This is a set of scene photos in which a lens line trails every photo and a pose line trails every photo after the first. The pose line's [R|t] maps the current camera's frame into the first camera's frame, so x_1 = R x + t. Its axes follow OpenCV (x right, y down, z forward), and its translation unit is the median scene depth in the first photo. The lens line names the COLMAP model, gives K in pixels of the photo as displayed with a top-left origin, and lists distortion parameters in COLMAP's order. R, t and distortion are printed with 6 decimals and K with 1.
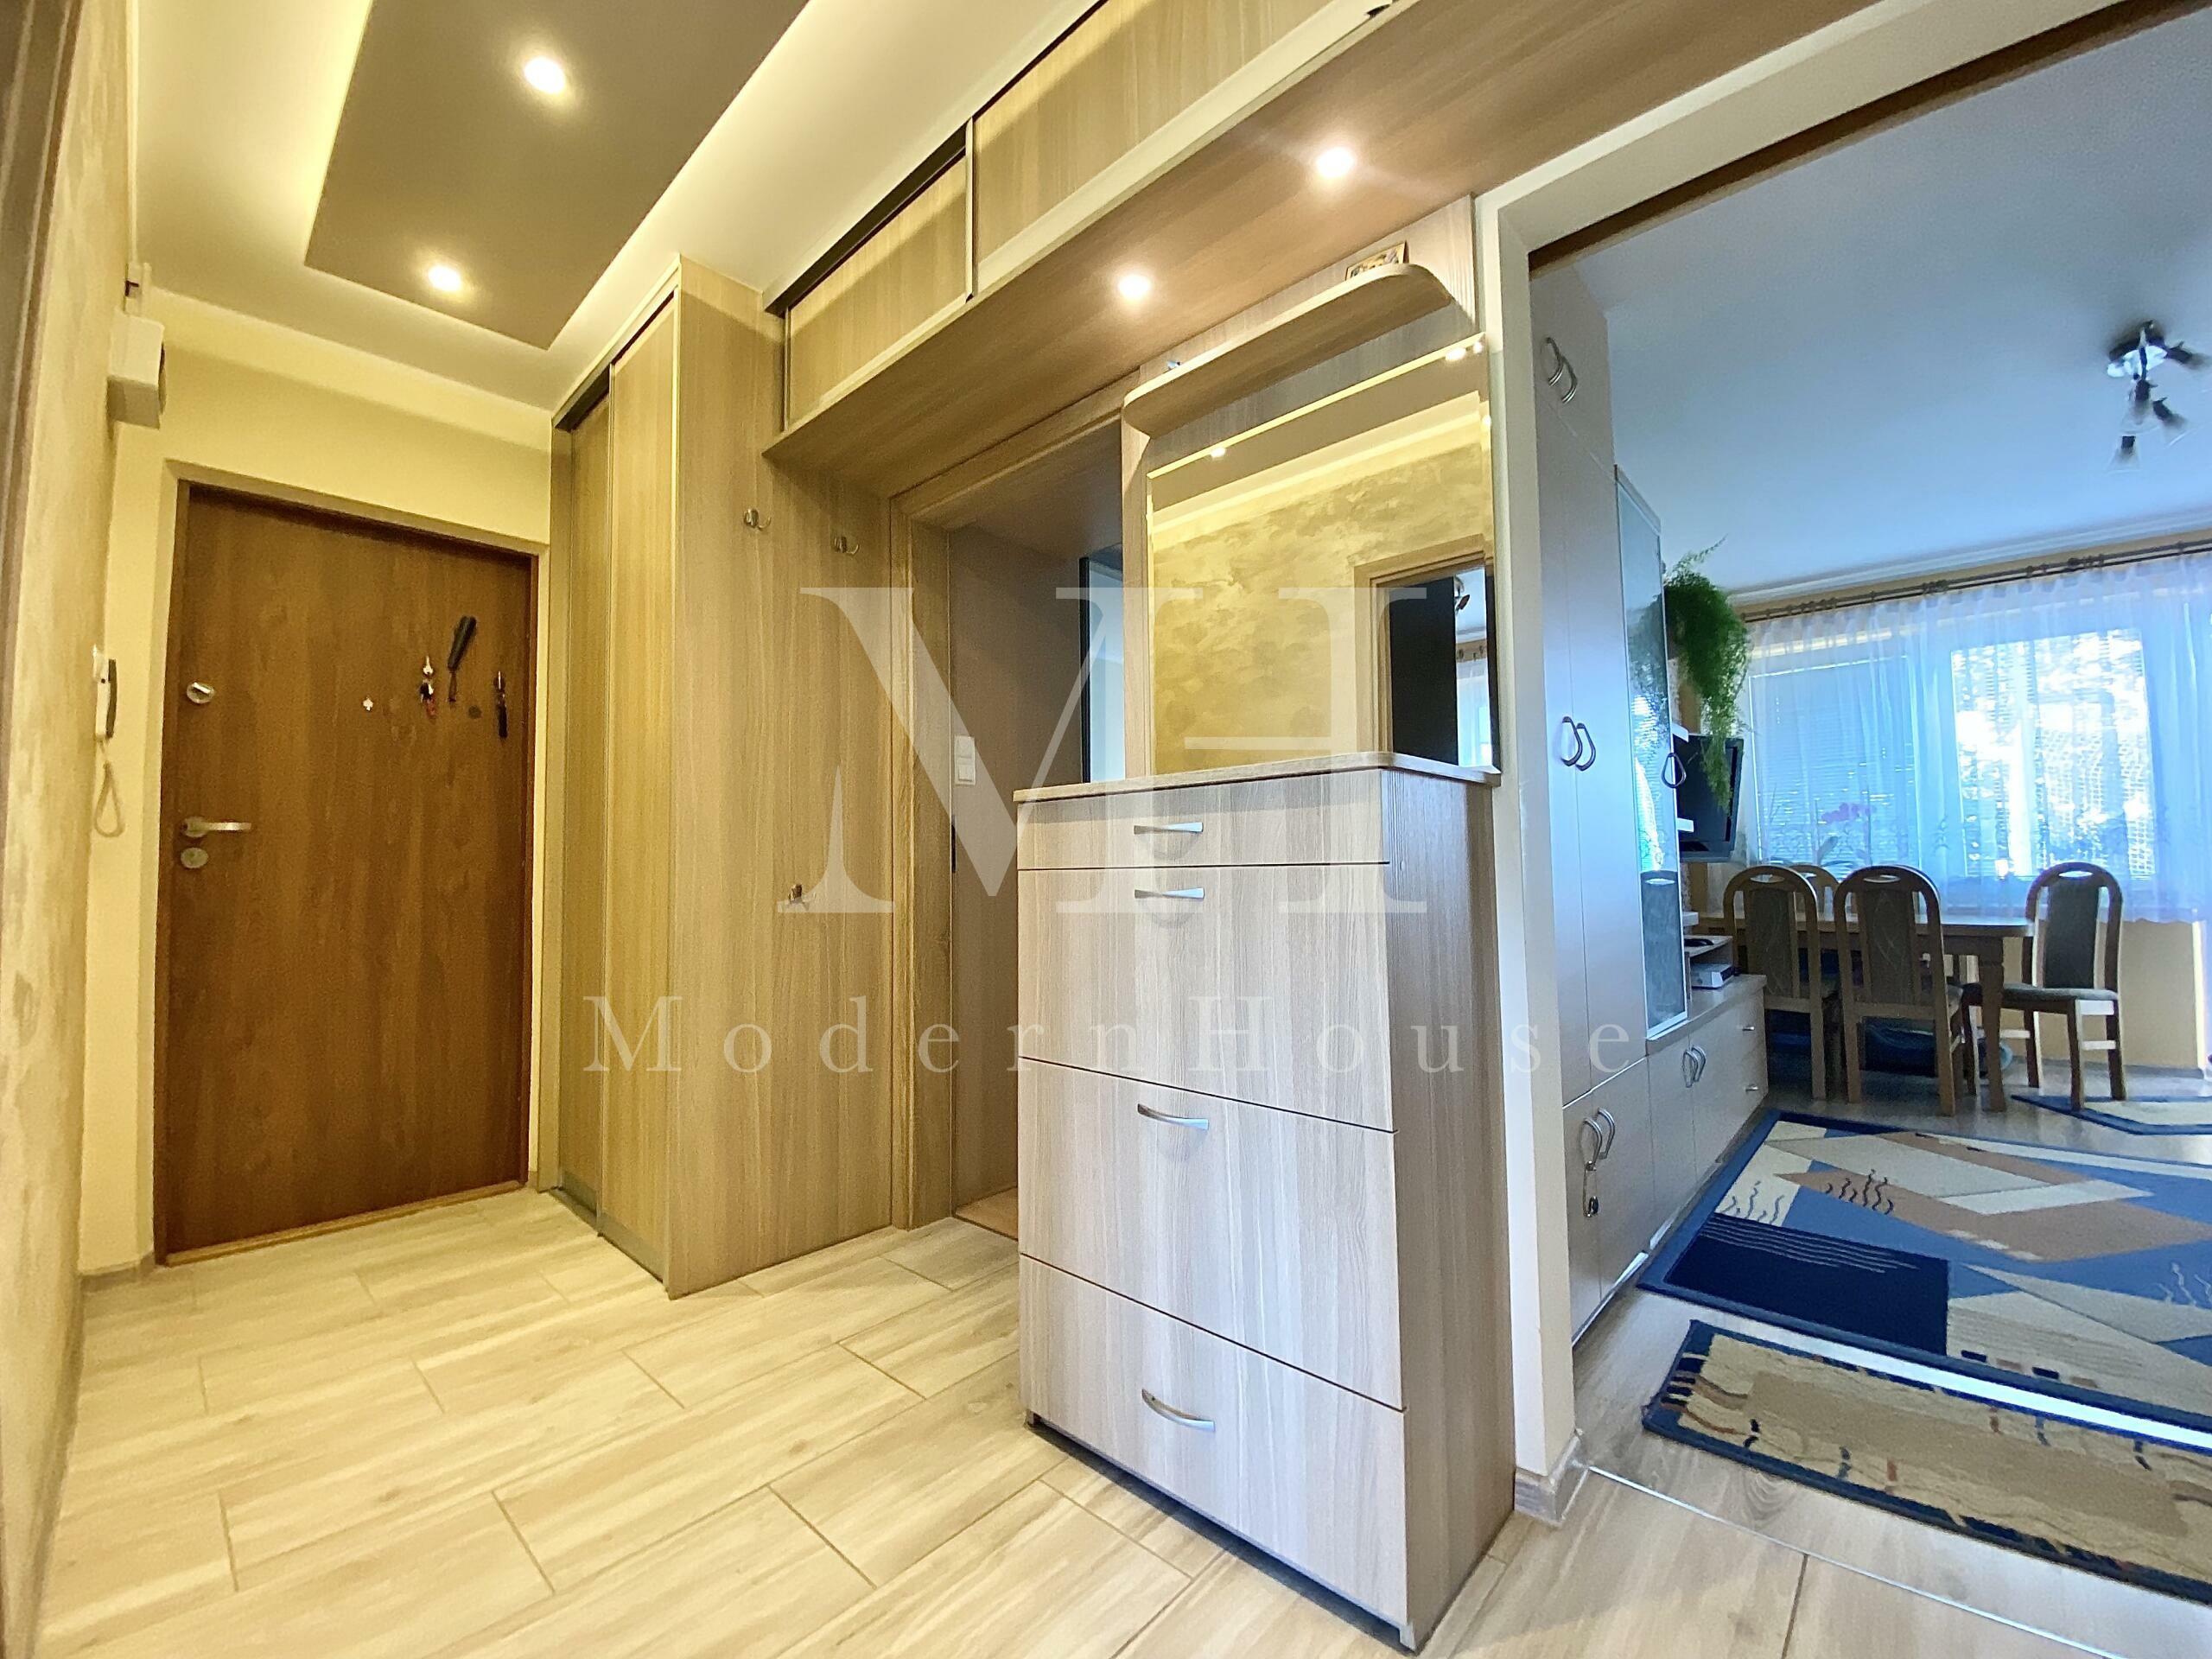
lens RADIAL K [[898.0, 0, 1095.5], [0, 898.0, 831.6], [0, 0, 1]] dist [0.007253, -0.012894]
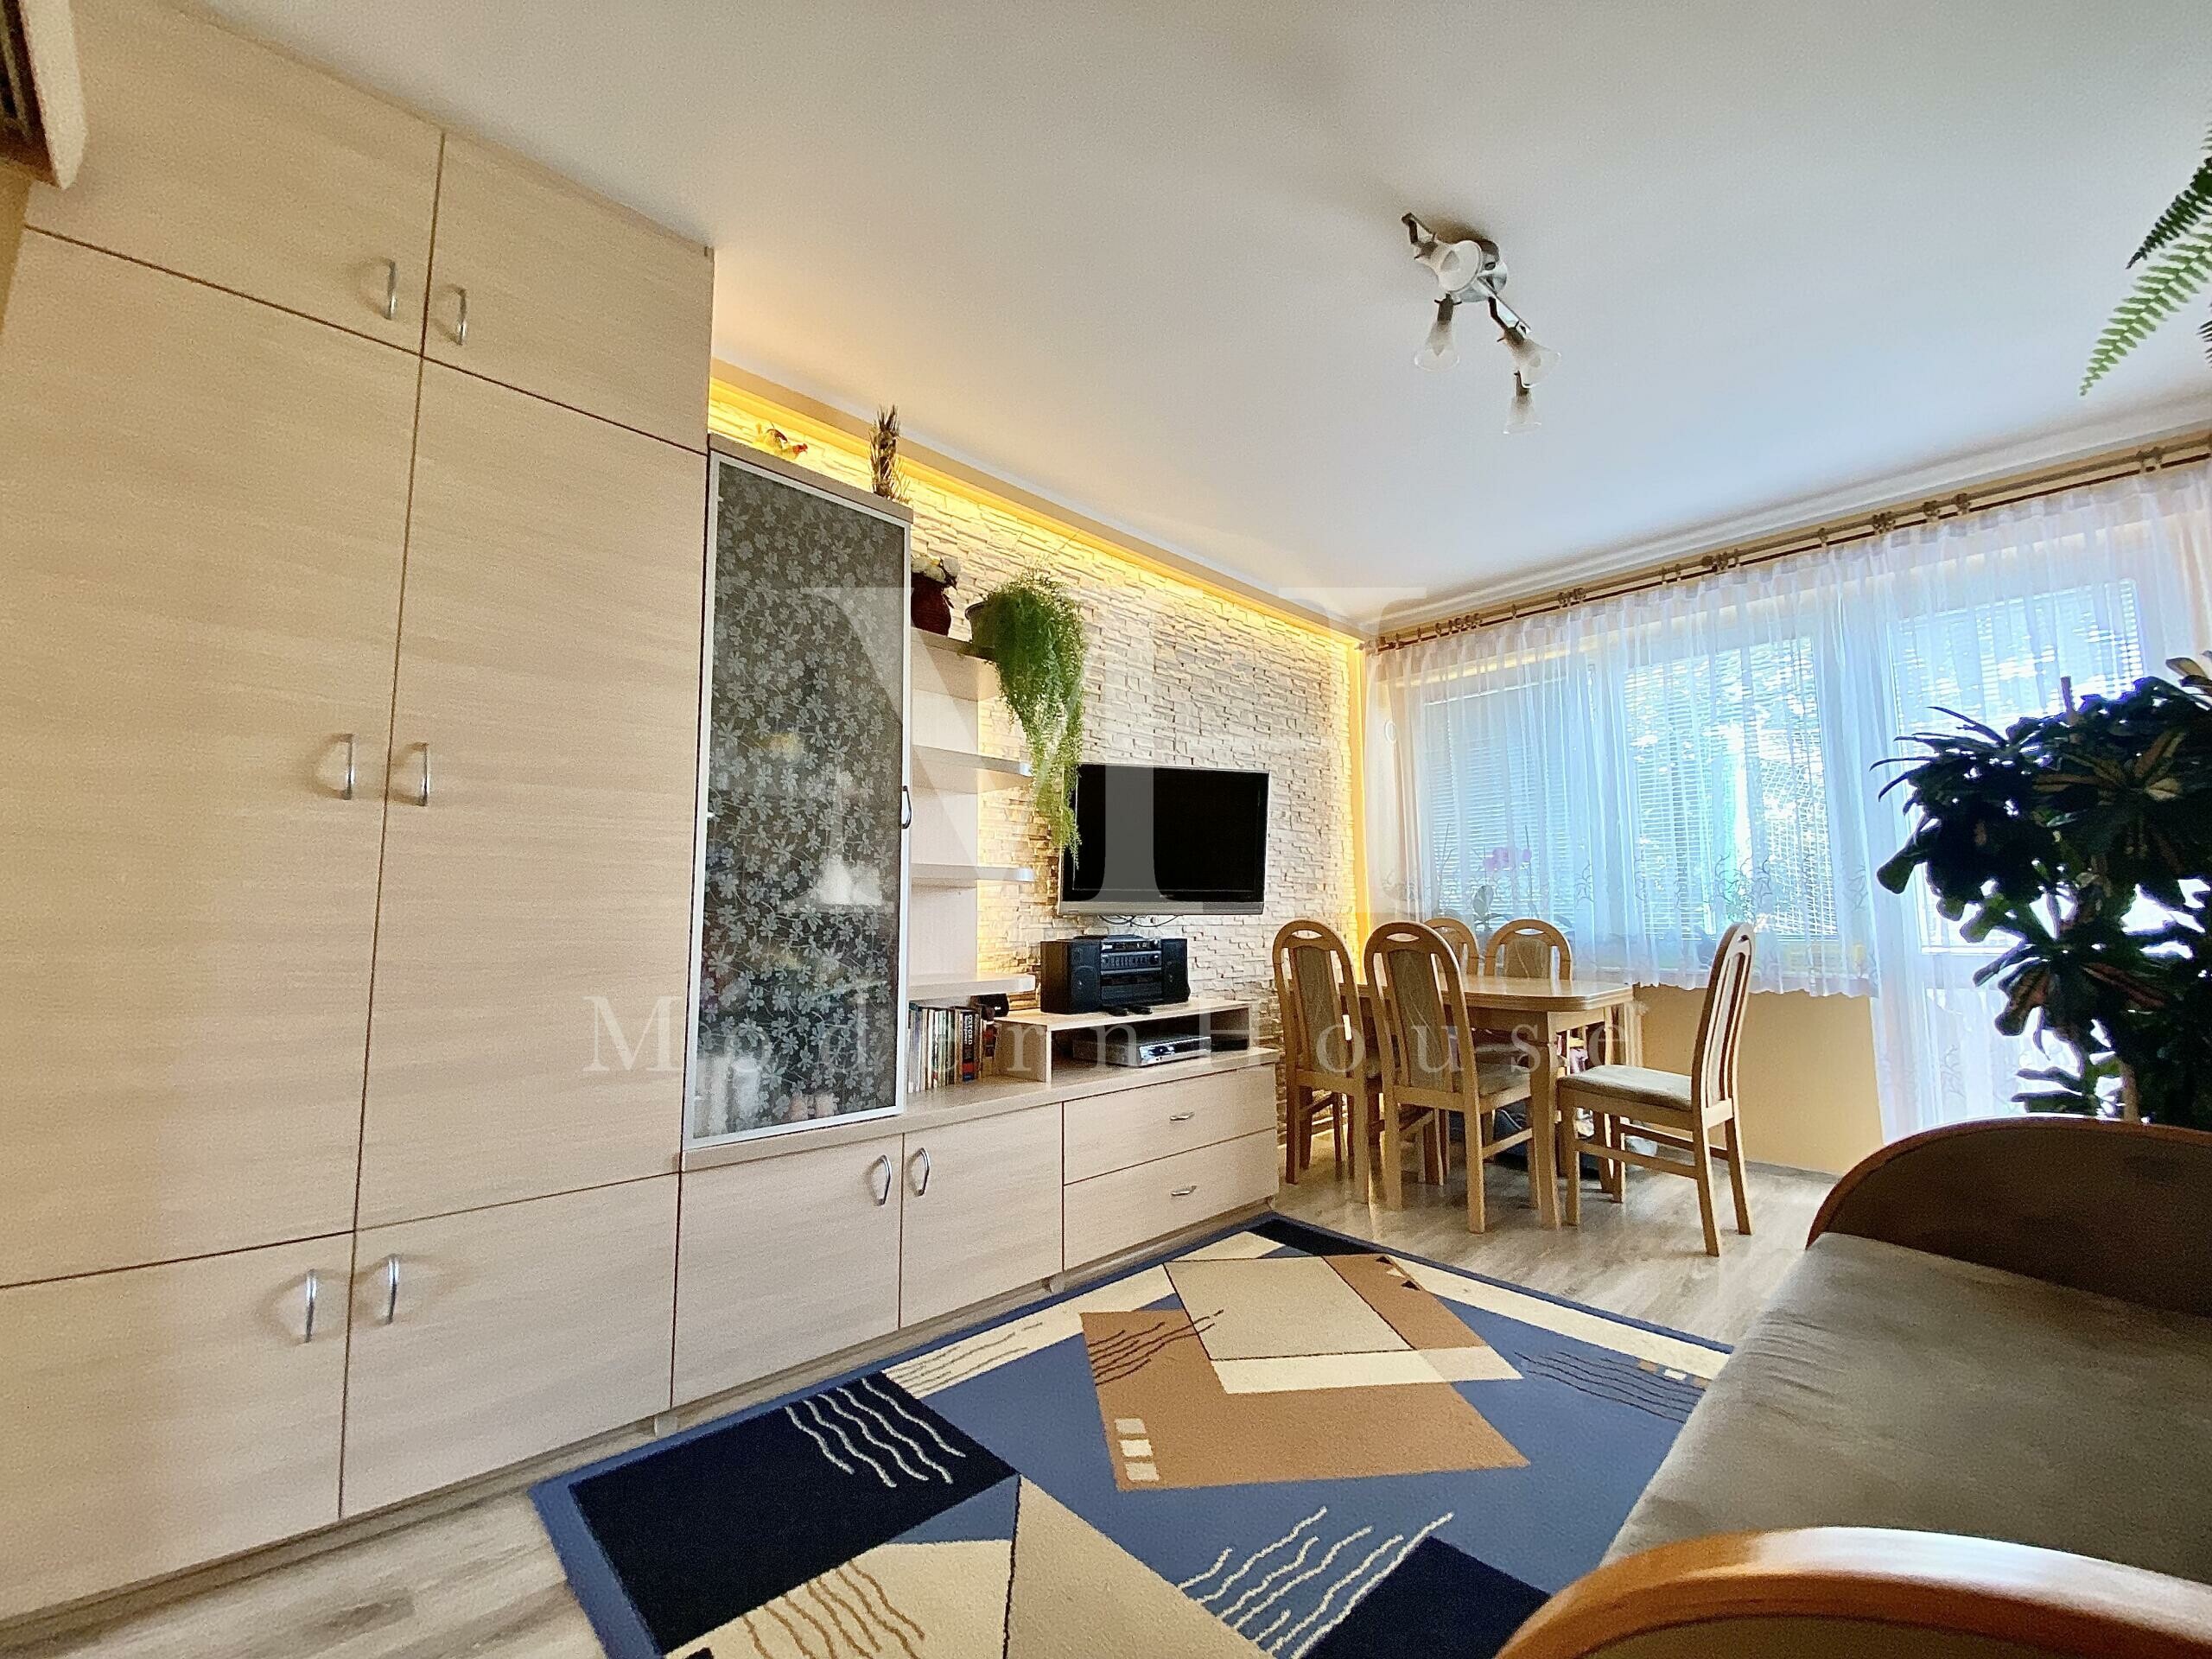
lens RADIAL K [[883.2, 0, 1100.9], [0, 883.2, 822.4], [0, 0, 1]] dist [0.001390, -0.000110]
pose [[0.998183, -0.005092, -0.060040, 1.043275], [0.001178, 0.997882, -0.065045, 0.001403], [0.060244, 0.064856, 0.996074, 0.248471]]
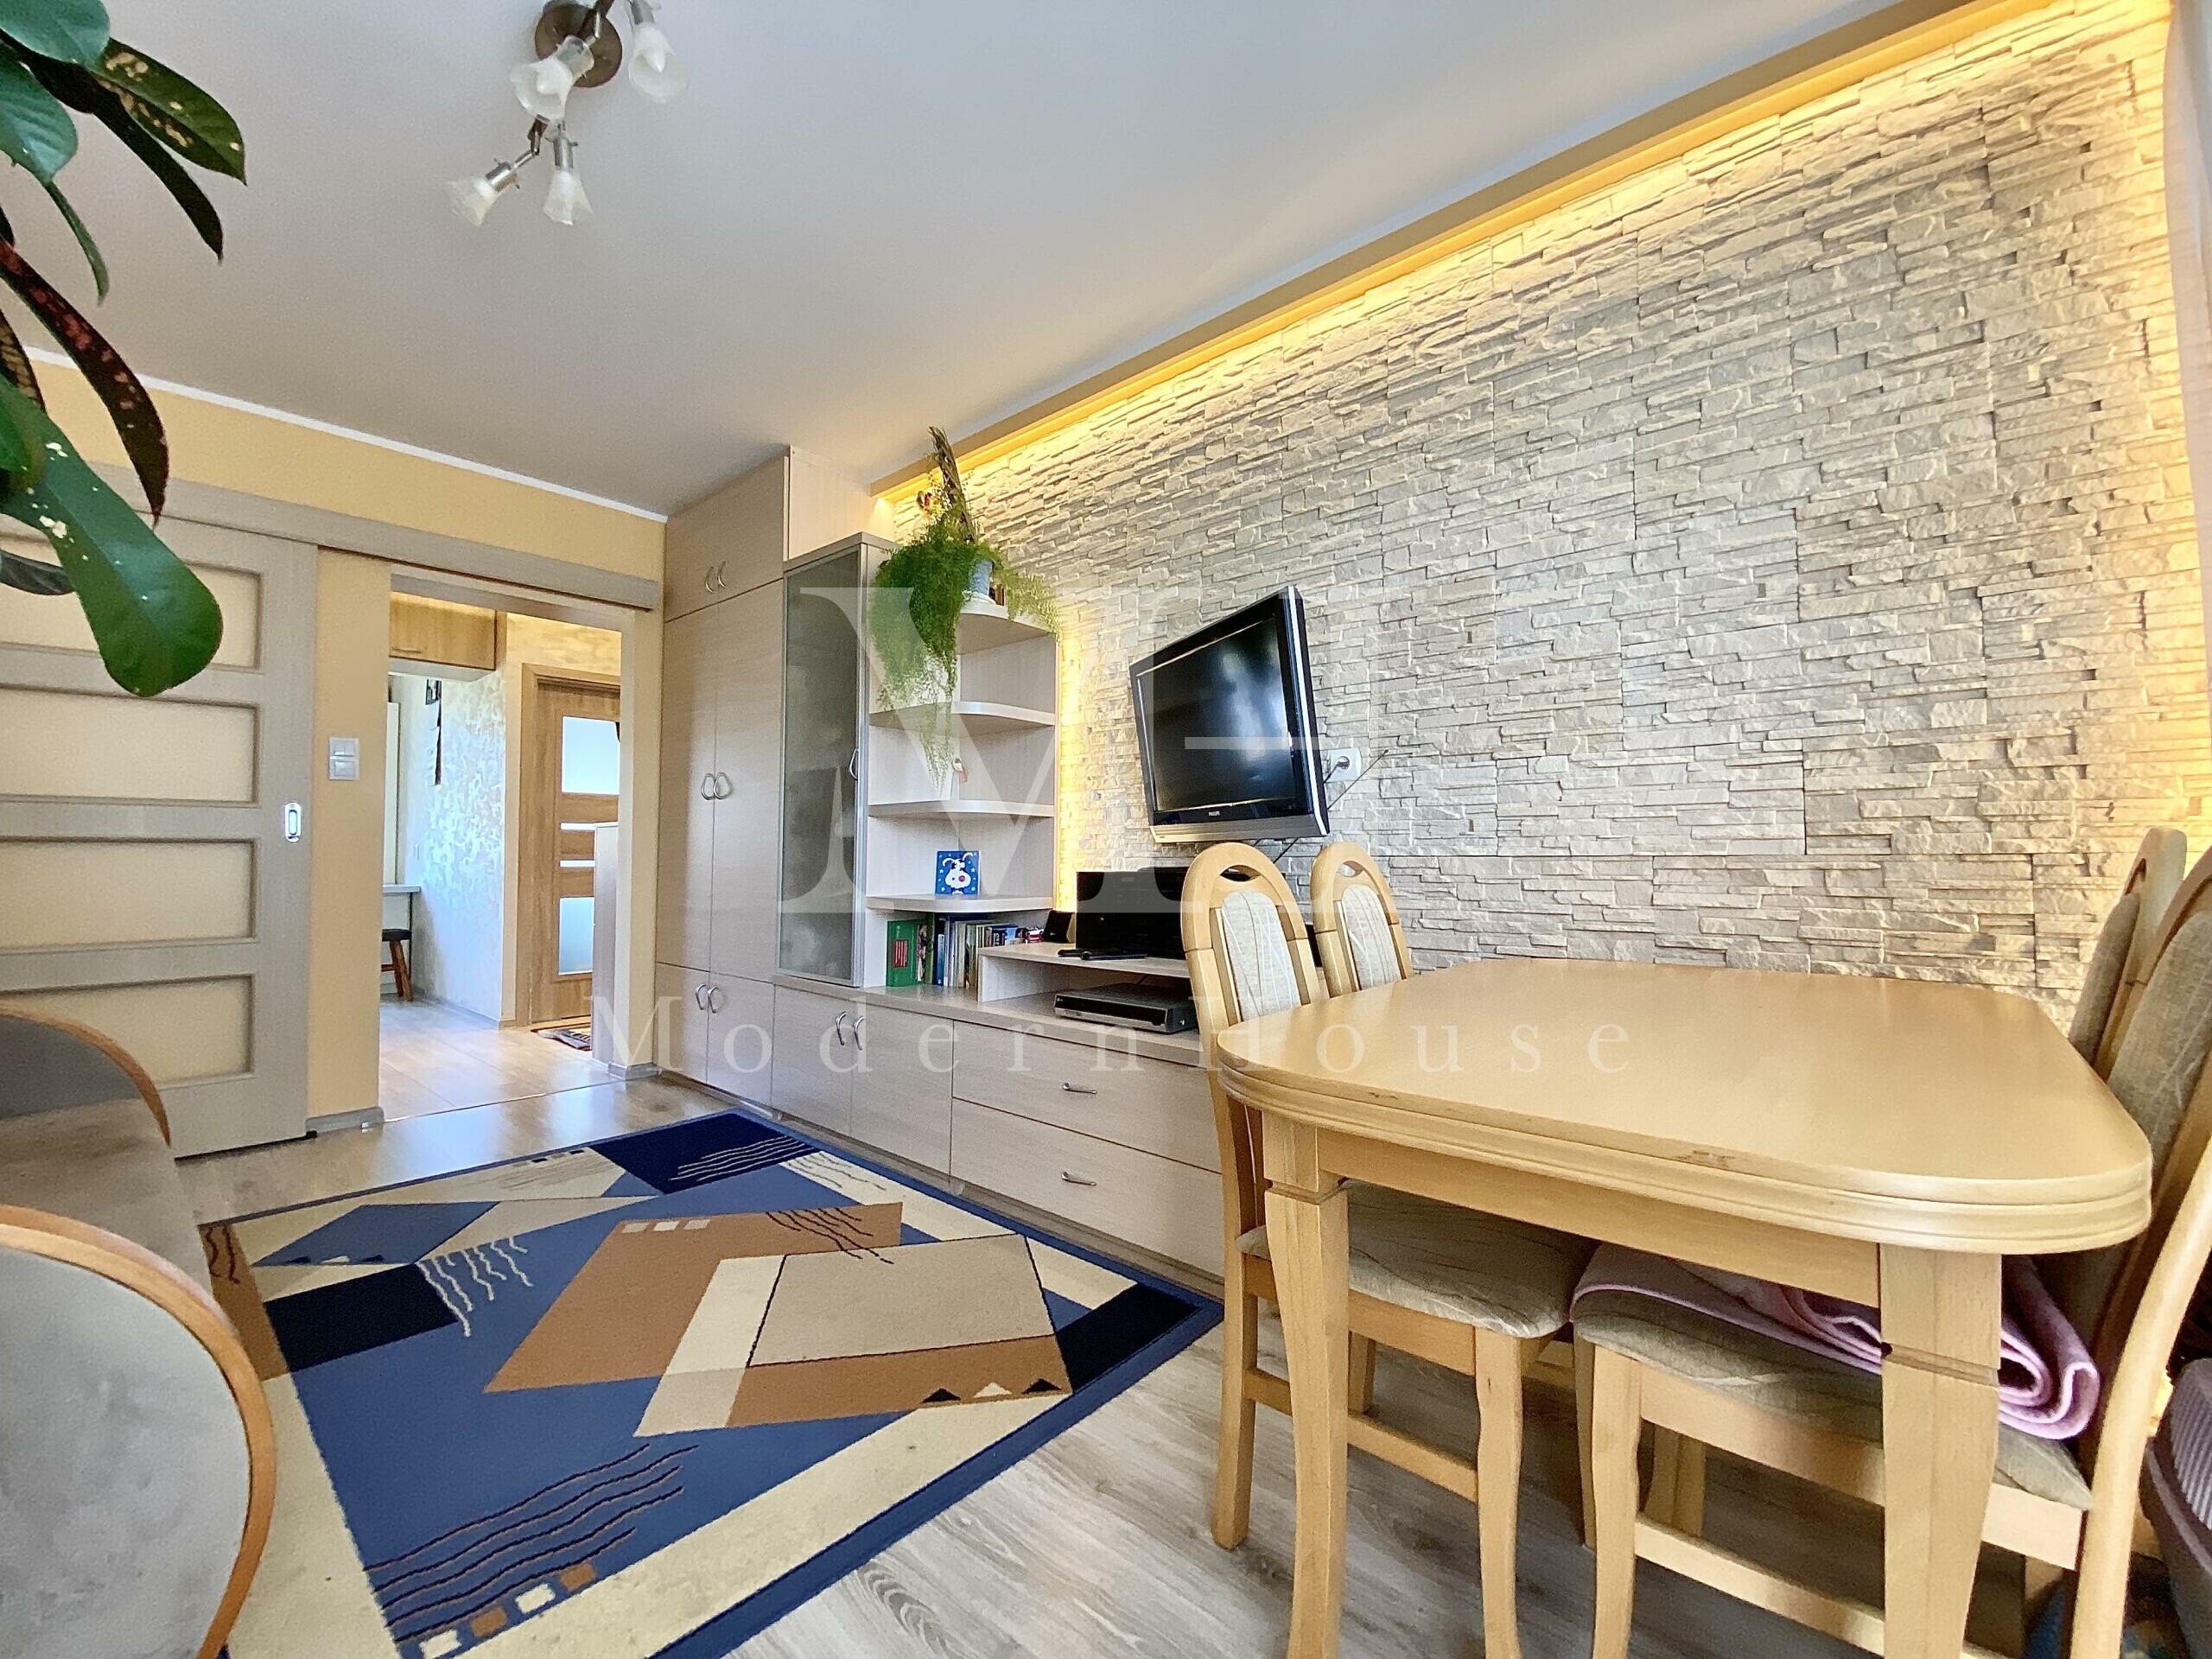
lens RADIAL K [[898.0, 0, 1095.5], [0, 898.0, 831.6], [0, 0, 1]] dist [0.007253, -0.012894]
pose [[0.028525, -0.020064, -0.999392, 2.071806], [0.043715, 0.998867, -0.018805, 0.063782], [0.998637, -0.043152, 0.029370, 1.492344]]
